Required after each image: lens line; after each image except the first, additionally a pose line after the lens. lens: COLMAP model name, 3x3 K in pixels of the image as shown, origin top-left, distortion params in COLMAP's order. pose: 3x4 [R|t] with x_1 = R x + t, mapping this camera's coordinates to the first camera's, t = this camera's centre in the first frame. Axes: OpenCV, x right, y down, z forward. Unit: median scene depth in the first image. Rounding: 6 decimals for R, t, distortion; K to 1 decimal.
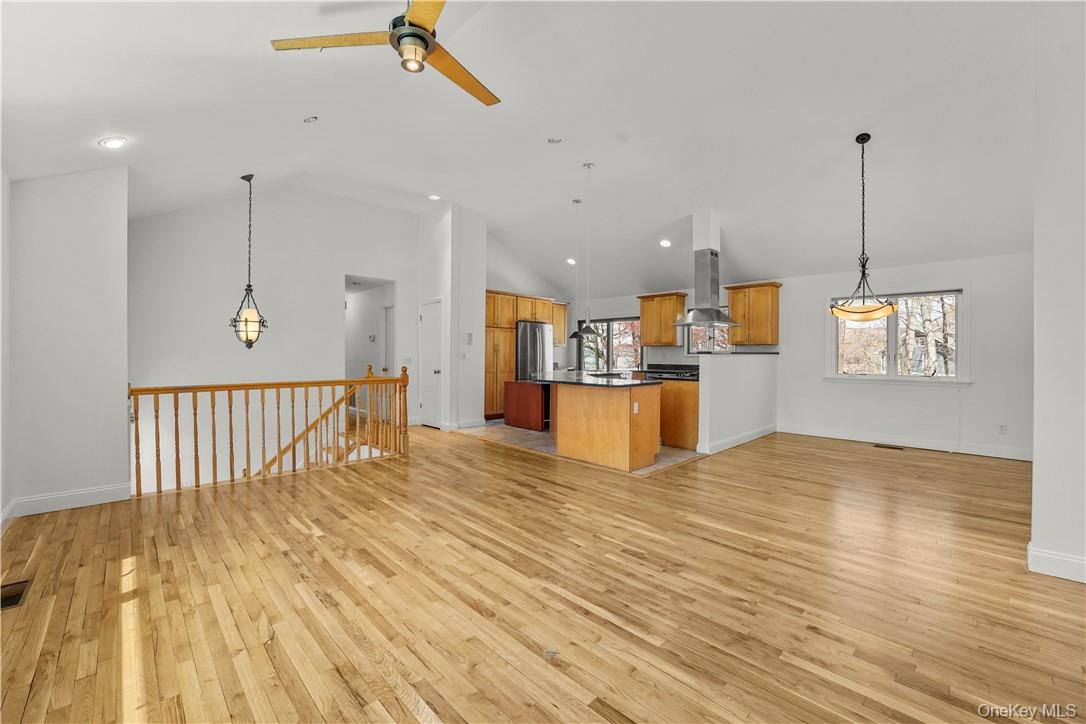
lens RADIAL K [[441.9, 0, 537.8], [0, 441.9, 358.0], [0, 0, 1]] dist [-0.029152, 0.002548]
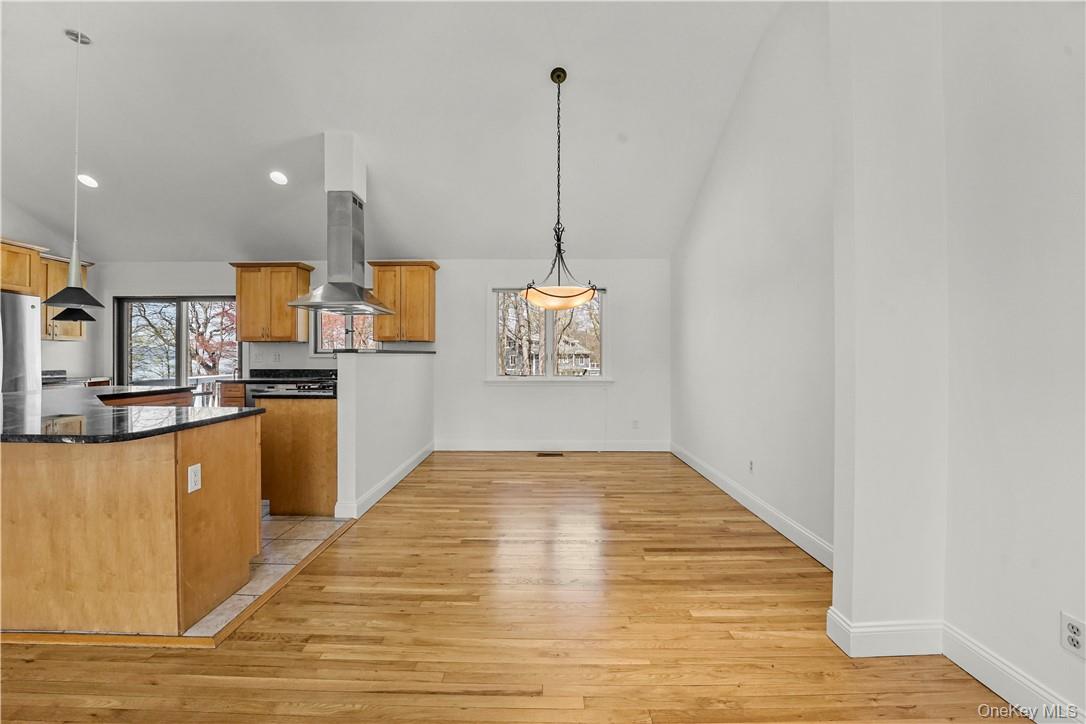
lens RADIAL K [[441.9, 0, 537.8], [0, 441.9, 358.0], [0, 0, 1]] dist [-0.029152, 0.002548]
pose [[0.694783, -0.006975, 0.719186, 0.107248], [0.008201, 0.999965, 0.001776, -0.001052], [-0.719173, 0.004664, 0.694816, 0.328039]]
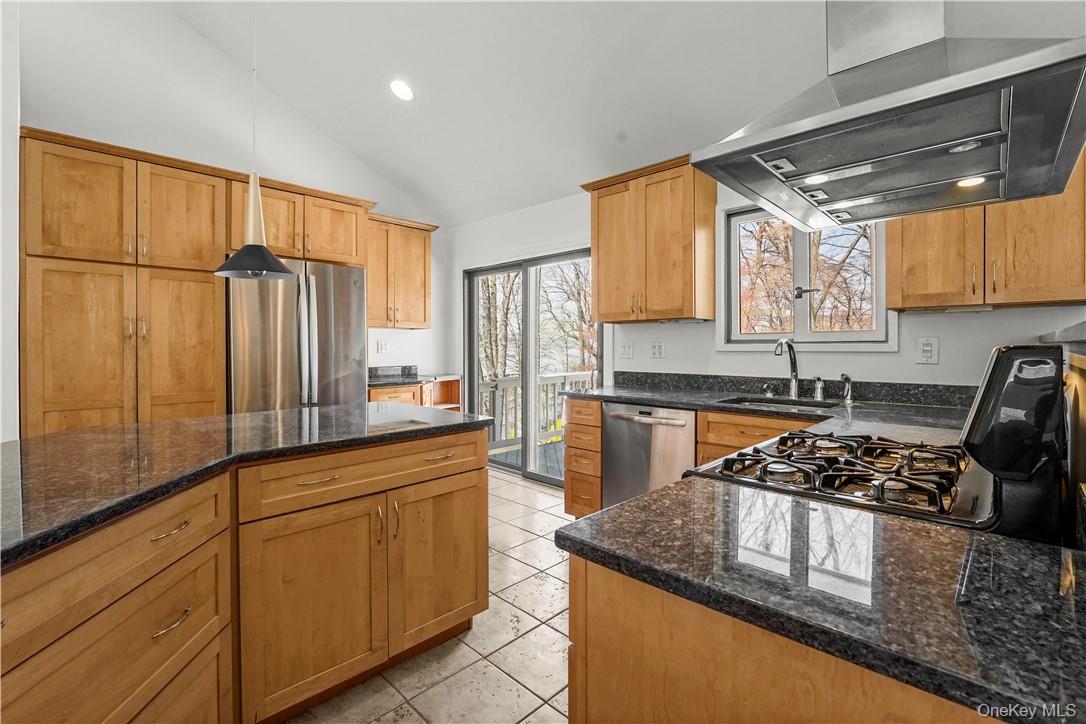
lens RADIAL K [[482.0, 0, 543.6], [0, 482.0, 348.3], [0, 0, 1]] dist [0.000174, -0.000005]
pose [[0.999386, -0.006950, 0.034350, 0.233269], [0.007040, 0.999972, -0.002511, -0.007177], [-0.034331, 0.002751, 0.999407, 0.792052]]
